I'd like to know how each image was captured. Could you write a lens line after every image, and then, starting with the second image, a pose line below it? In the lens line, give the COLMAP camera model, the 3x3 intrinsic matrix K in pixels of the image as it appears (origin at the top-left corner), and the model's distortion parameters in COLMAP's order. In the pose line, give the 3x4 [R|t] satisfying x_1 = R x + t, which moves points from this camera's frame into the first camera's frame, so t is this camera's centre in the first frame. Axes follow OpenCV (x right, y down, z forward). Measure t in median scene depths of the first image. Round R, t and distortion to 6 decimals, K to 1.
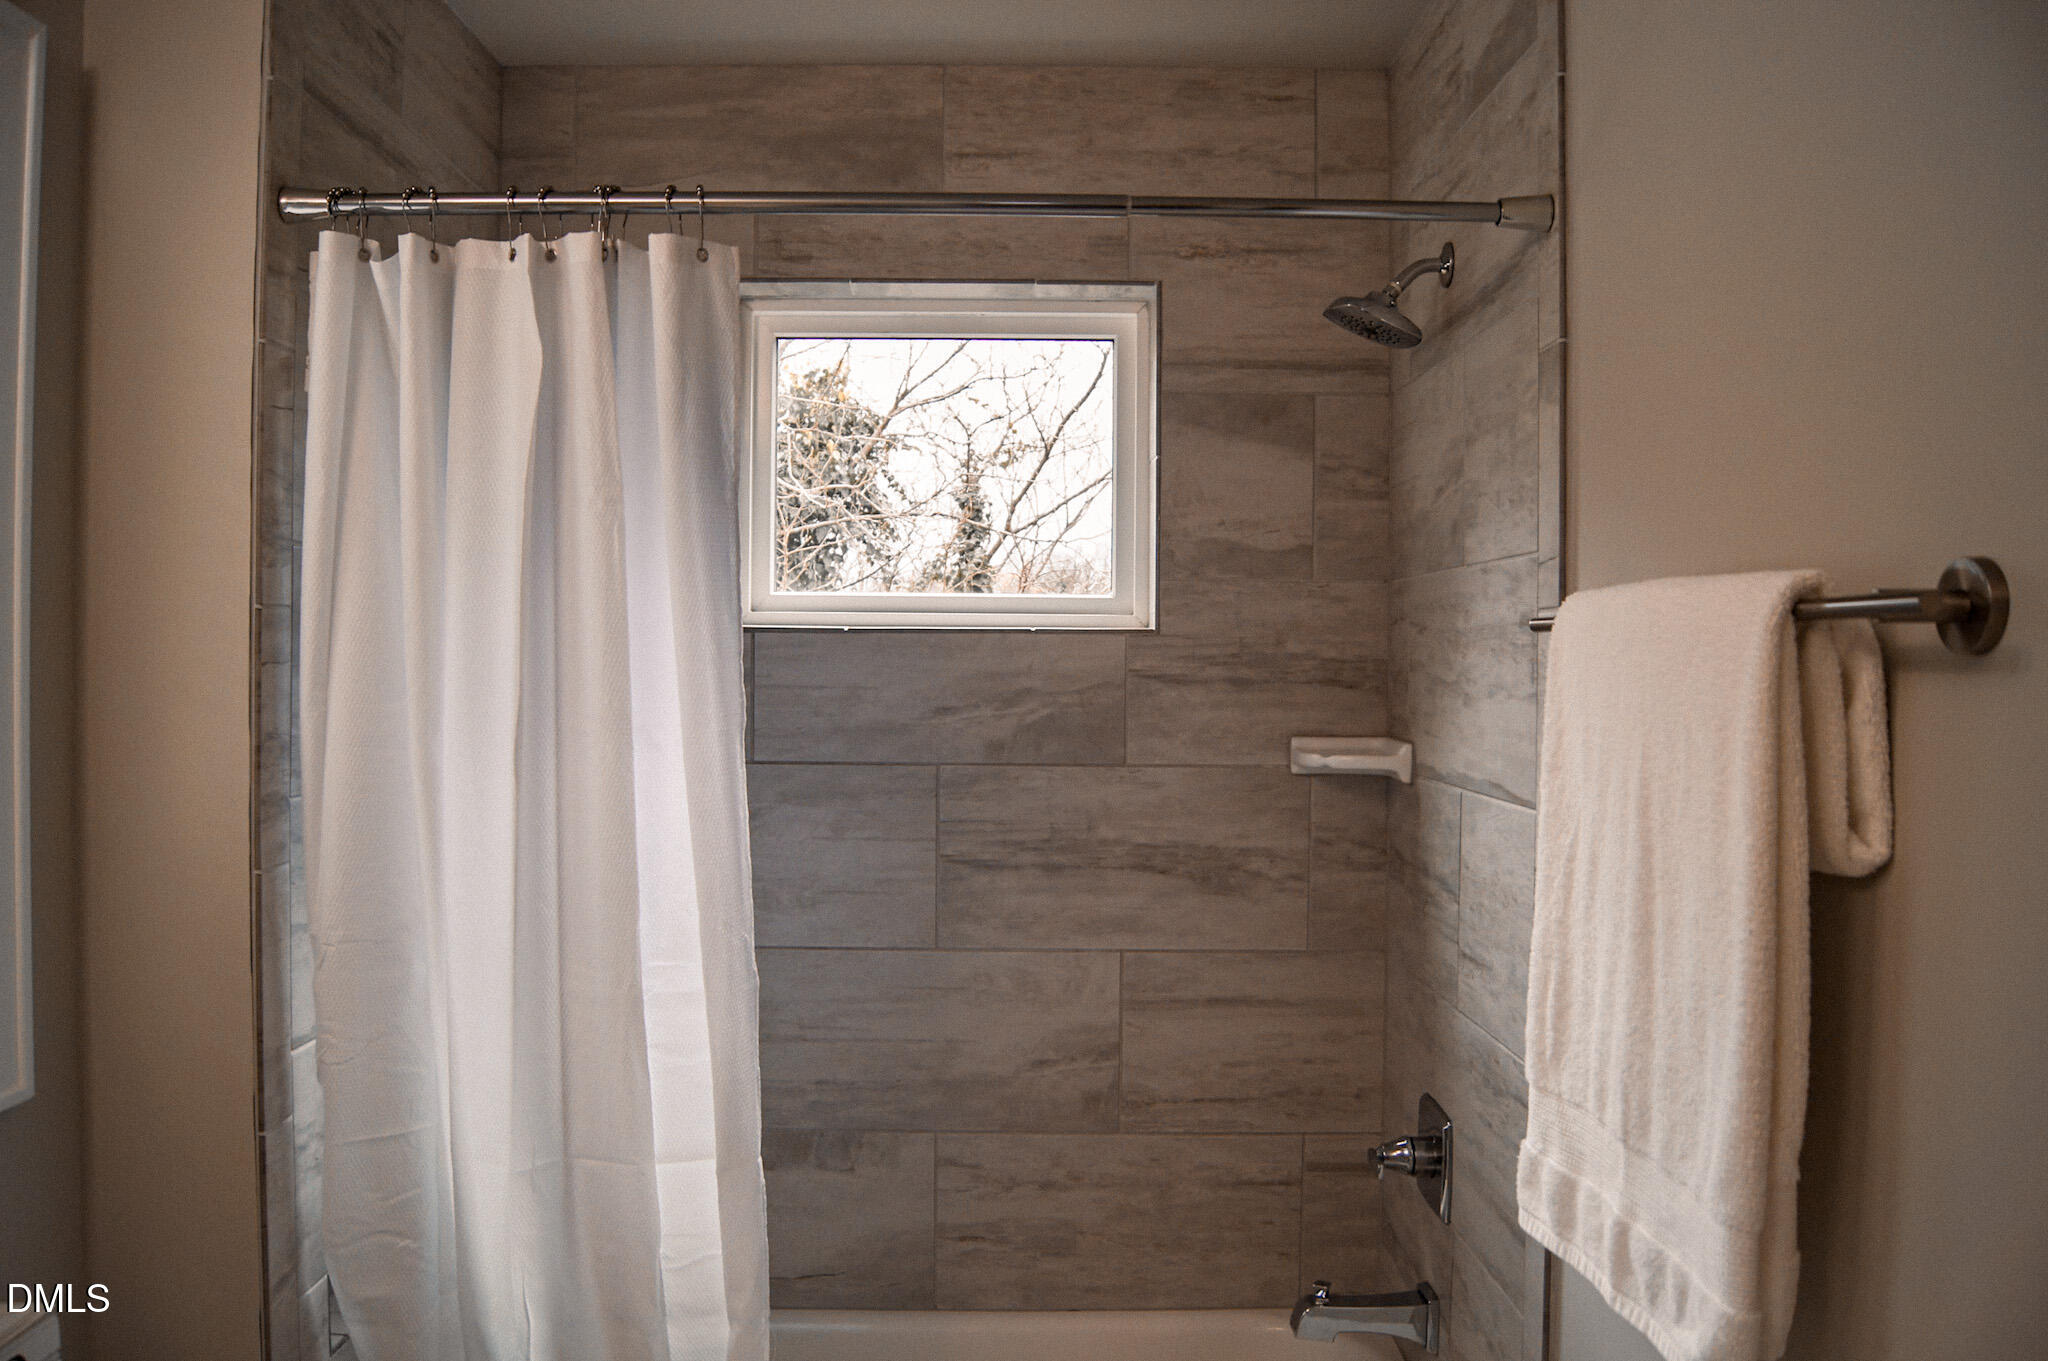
lens RADIAL K [[1613.8, 0, 1010.4], [0, 1613.8, 691.3], [0, 0, 1]] dist [-0.085616, -0.000787]
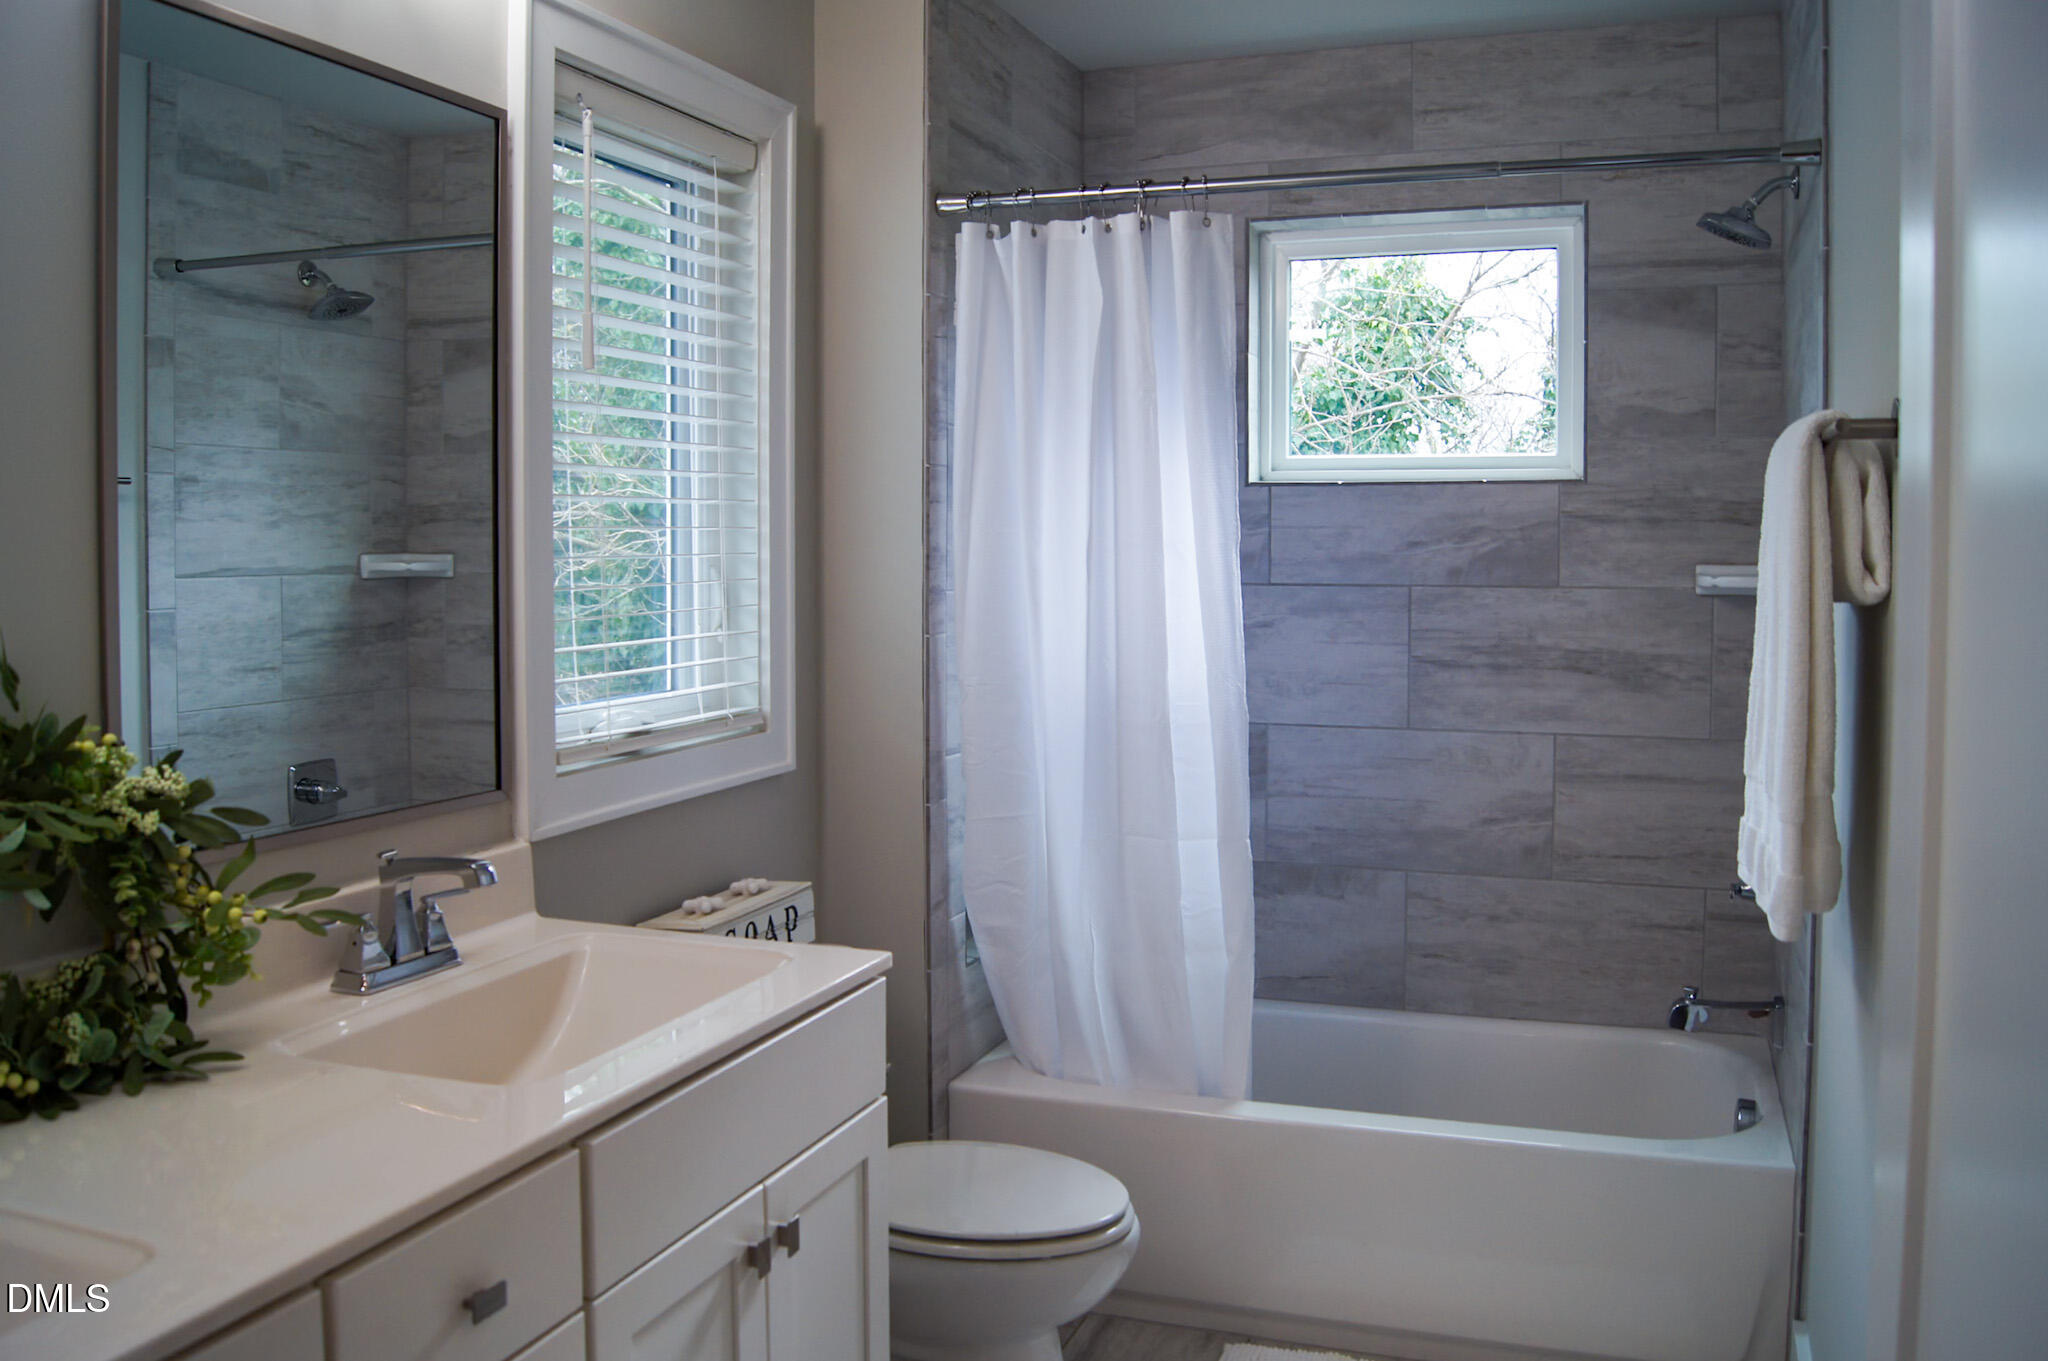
lens RADIAL K [[1611.3, 0, 1084.2], [0, 1611.3, 624.3], [0, 0, 1]] dist [-0.091462, 0.000774]
pose [[0.946839, 0.009718, -0.321561, 0.122783], [0.000376, 0.999509, 0.031315, 0.035703], [0.321707, -0.029771, 0.946371, -0.306922]]
